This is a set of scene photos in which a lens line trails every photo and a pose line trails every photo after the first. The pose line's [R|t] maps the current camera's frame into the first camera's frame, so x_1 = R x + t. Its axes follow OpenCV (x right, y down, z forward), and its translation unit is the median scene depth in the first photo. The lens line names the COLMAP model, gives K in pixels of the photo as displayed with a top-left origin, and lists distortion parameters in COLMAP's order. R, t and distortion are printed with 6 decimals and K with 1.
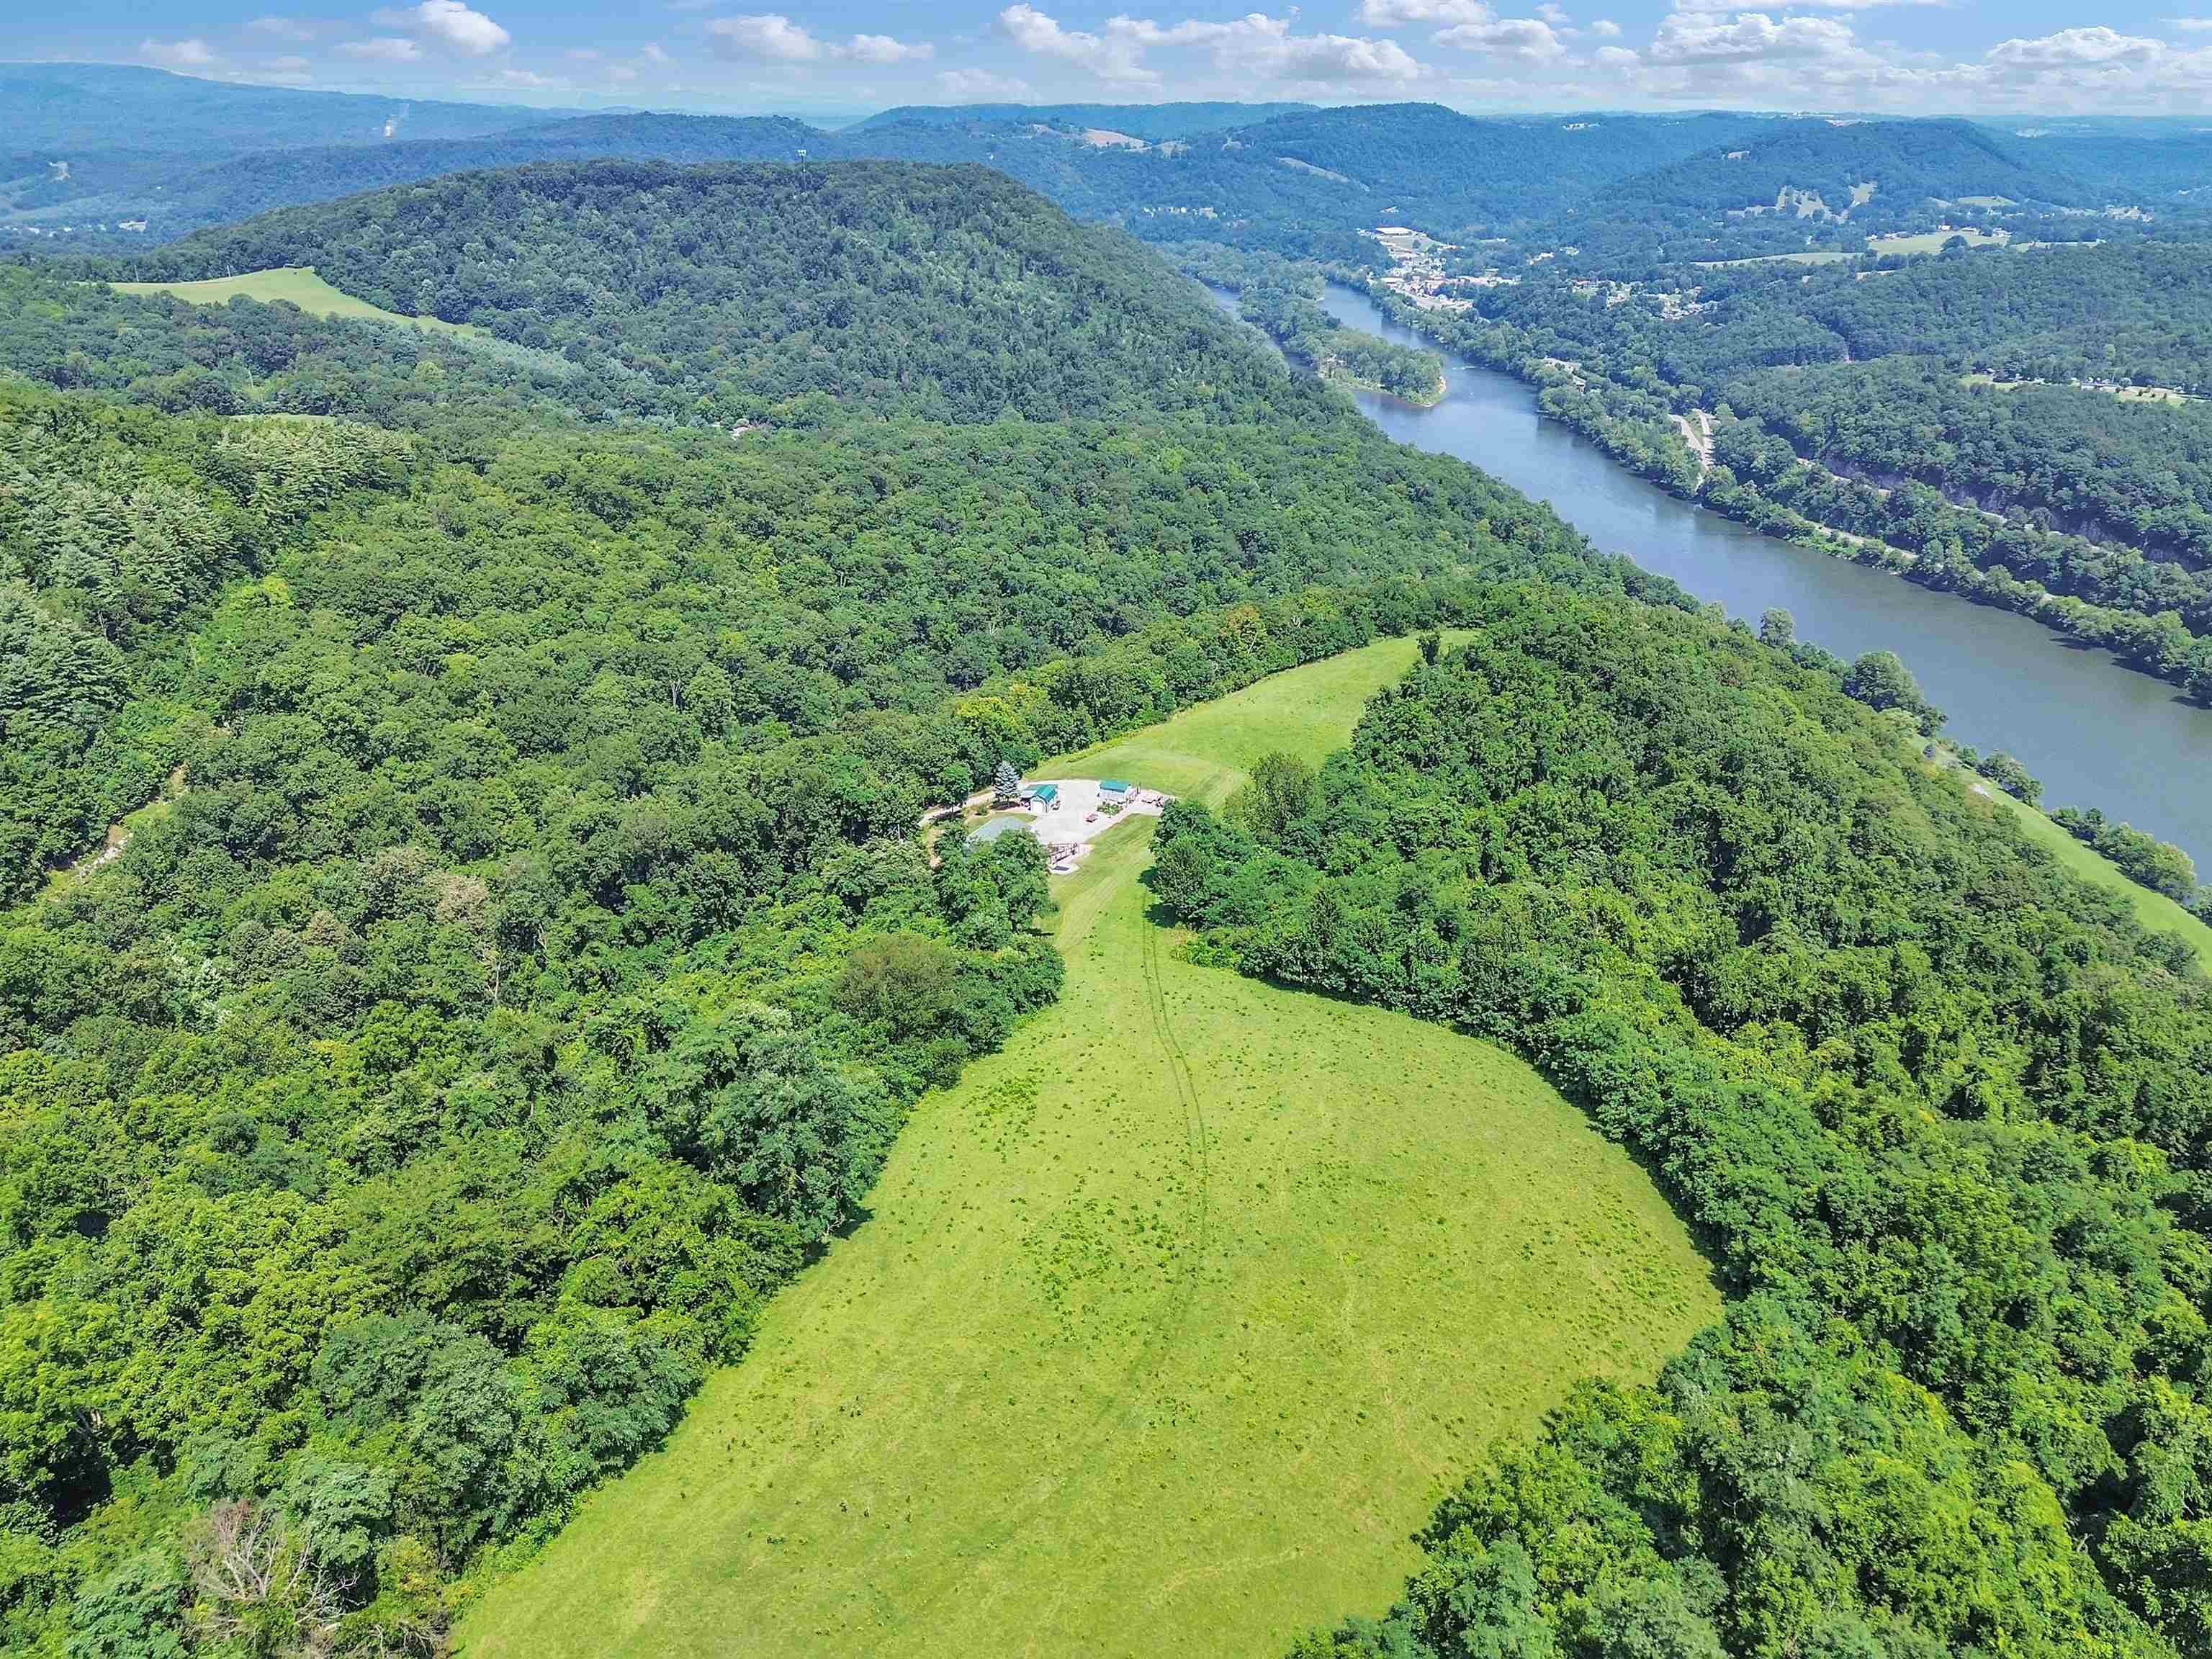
lens RADIAL K [[1575.8, 0, 1106.0], [0, 1575.8, 829.5], [0, 0, 1]] dist [0.052557, -0.034393]
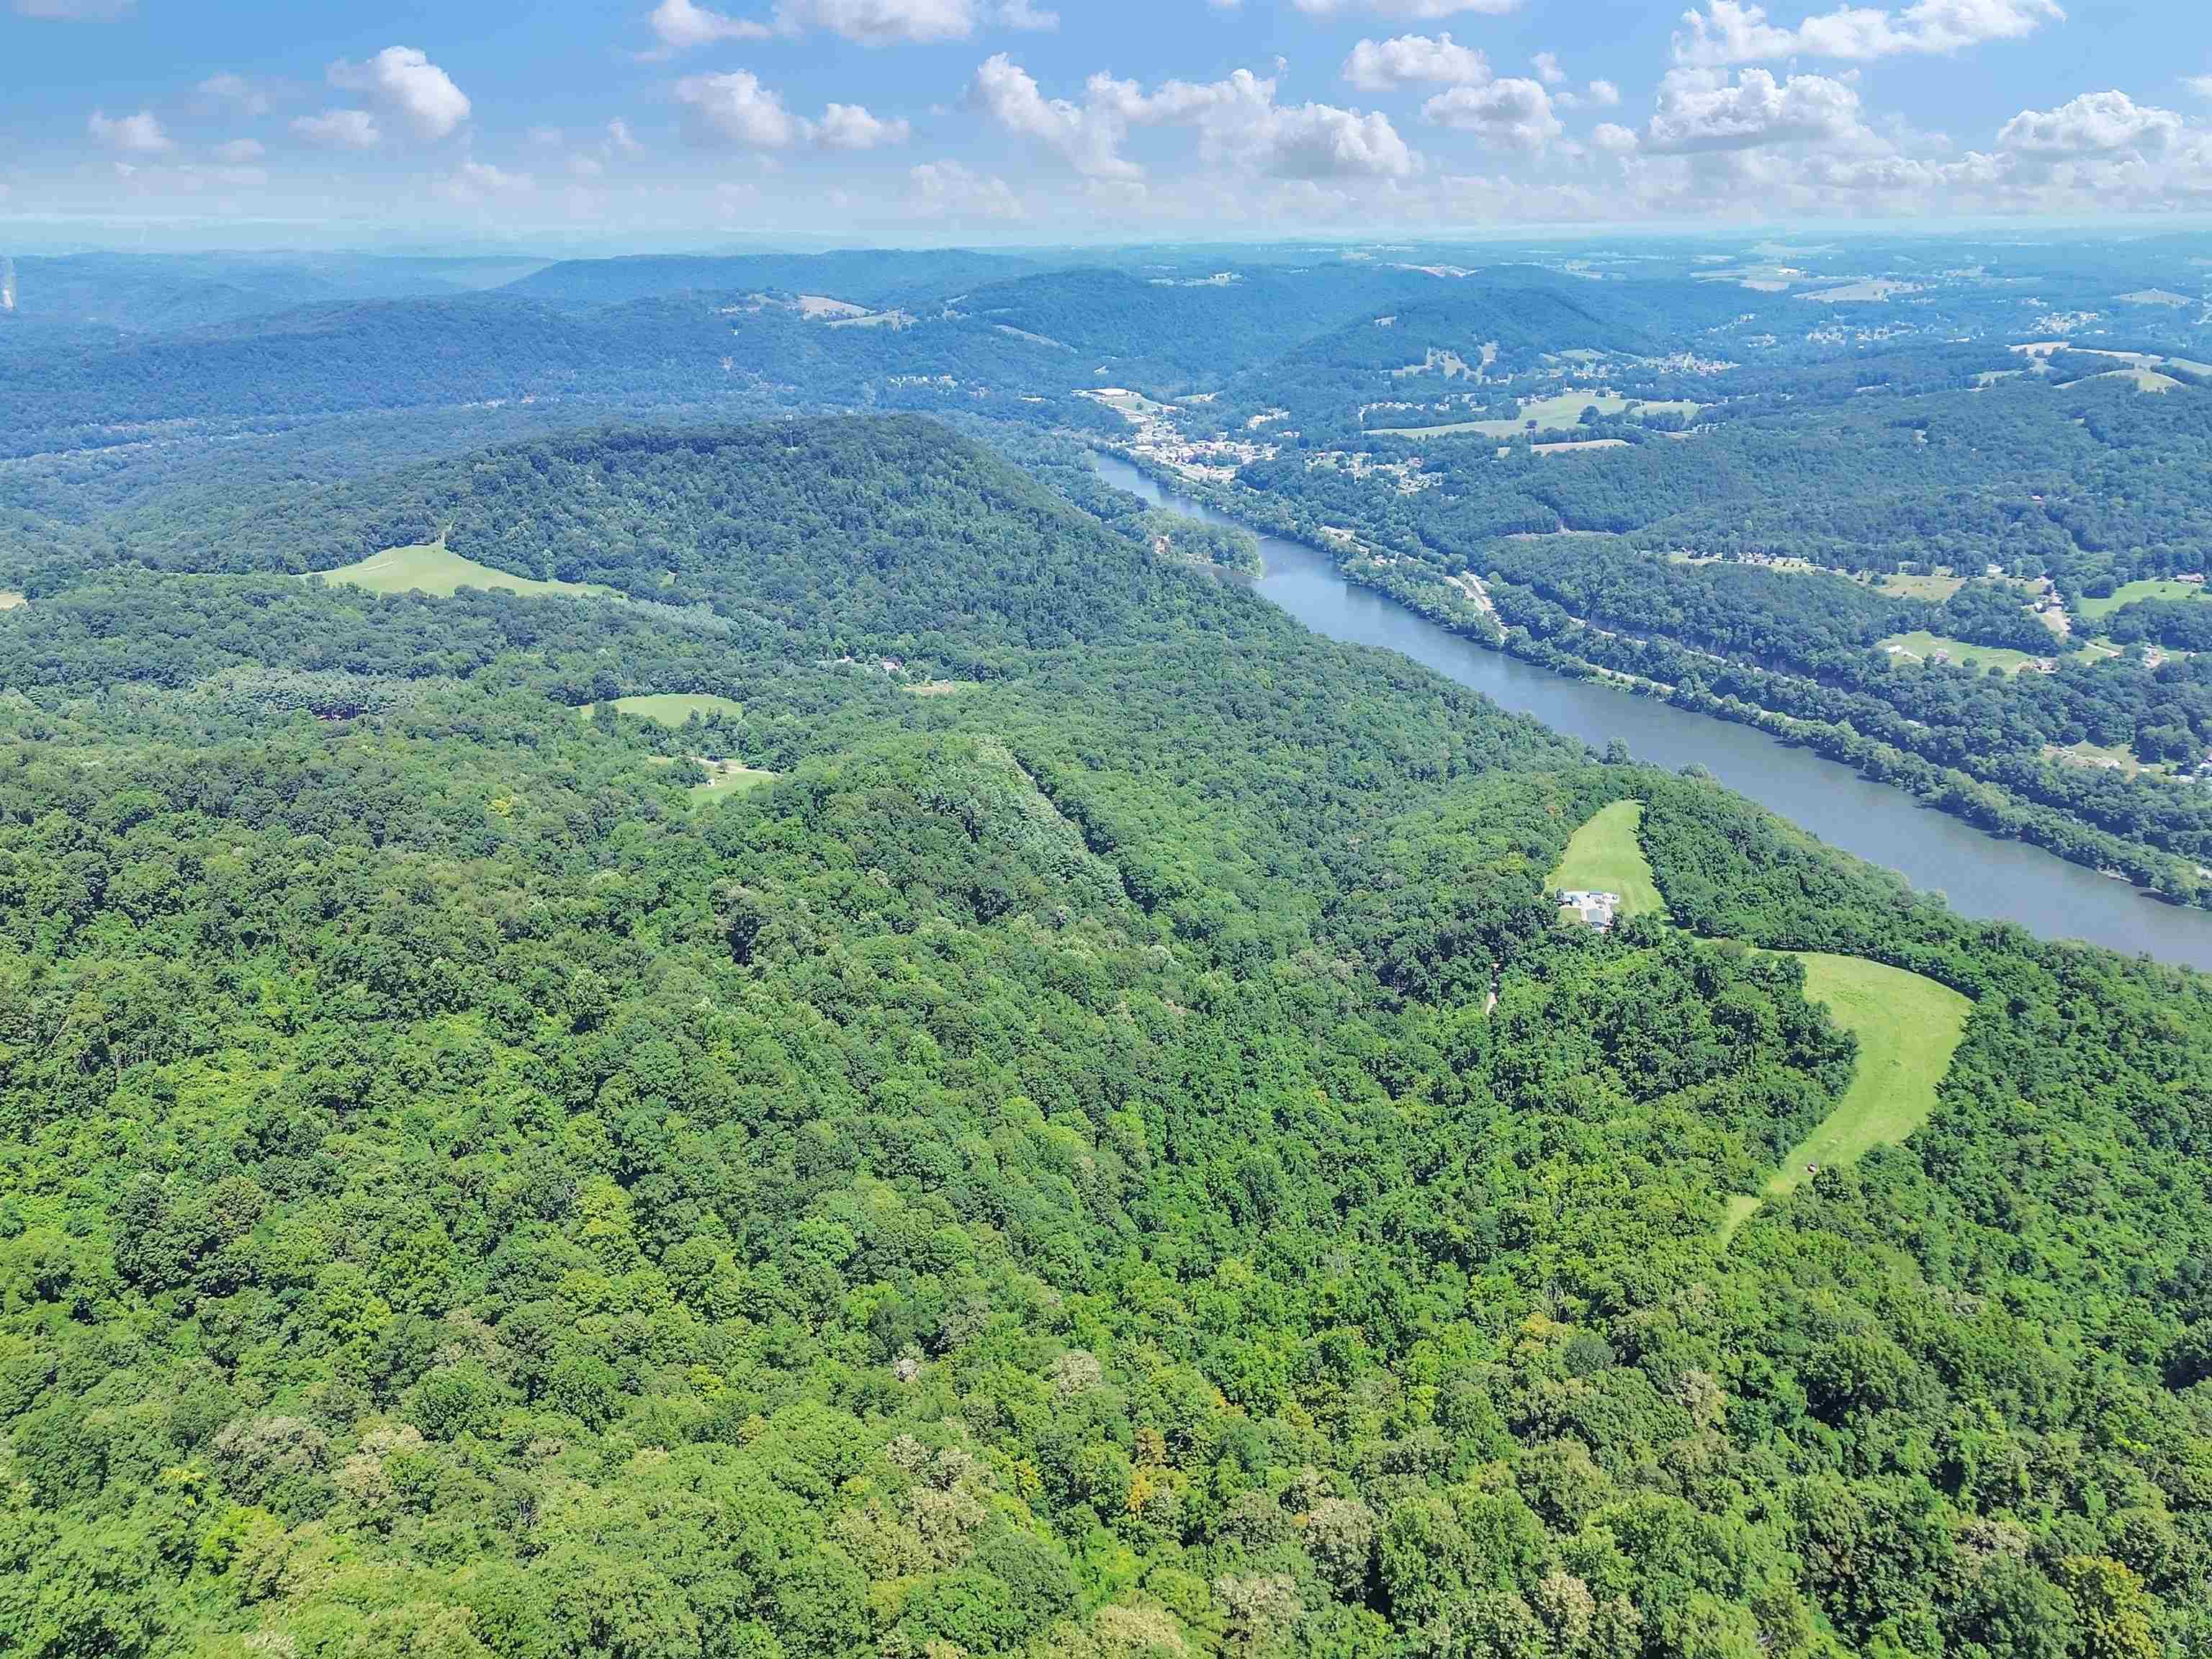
lens RADIAL K [[1599.4, 0, 1100.4], [0, 1599.4, 834.0], [0, 0, 1]] dist [0.075815, -0.078587]
pose [[0.973017, -0.093809, 0.210801, -0.322090], [0.106455, 0.993088, -0.049439, -0.019679], [-0.204706, 0.070546, 0.976278, -0.325842]]
